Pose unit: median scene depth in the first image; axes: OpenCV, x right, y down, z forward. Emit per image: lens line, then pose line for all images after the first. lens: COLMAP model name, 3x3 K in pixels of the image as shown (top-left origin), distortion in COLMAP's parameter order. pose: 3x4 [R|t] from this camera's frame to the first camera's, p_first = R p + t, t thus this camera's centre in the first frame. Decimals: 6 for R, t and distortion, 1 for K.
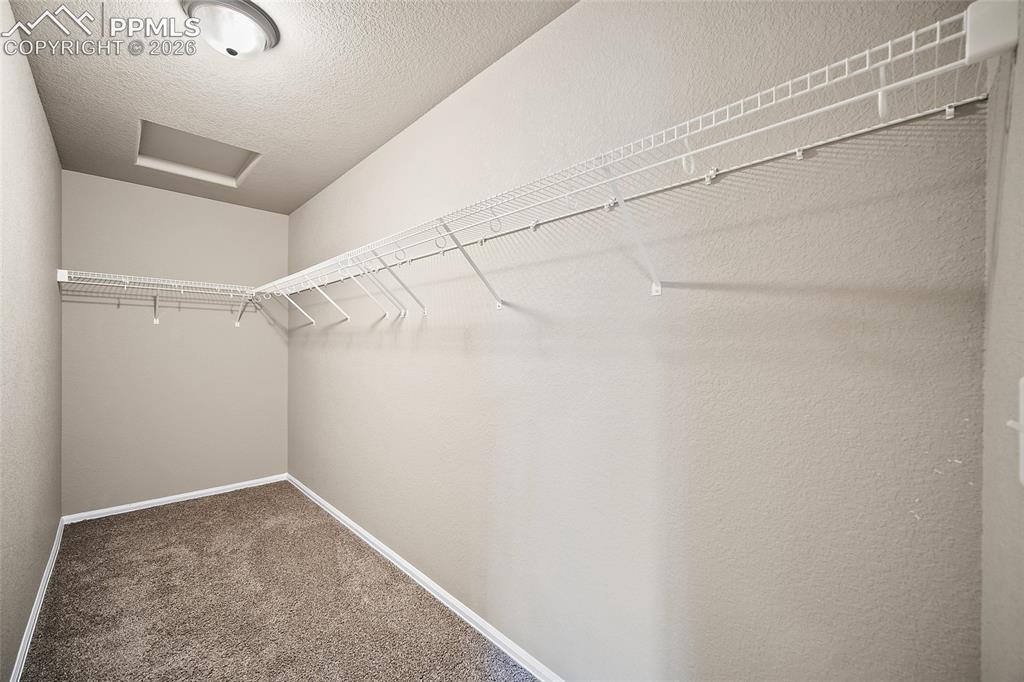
lens RADIAL K [[408.3, 0, 512.0], [0, 408.3, 333.3], [0, 0, 1]] dist [-0.000533, -0.000254]
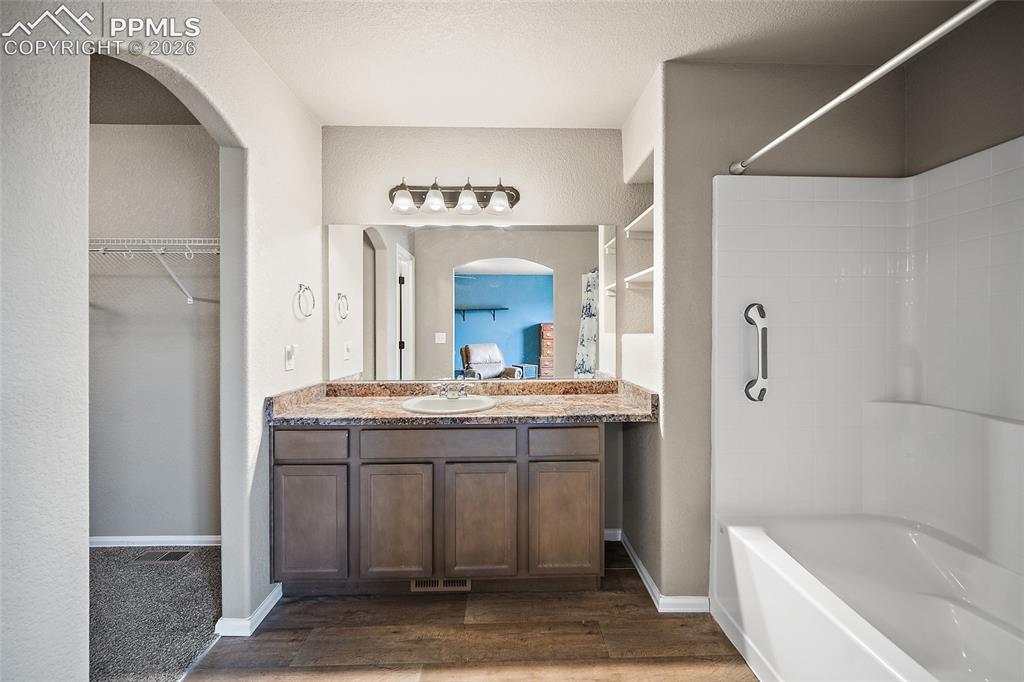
lens RADIAL K [[408.3, 0, 512.0], [0, 408.3, 333.3], [0, 0, 1]] dist [-0.000533, -0.000254]
pose [[0.667983, -0.010554, 0.744101, -0.077160], [-0.001545, 0.999878, 0.015568, 0.016802], [-0.744175, -0.011549, 0.667885, -1.485281]]
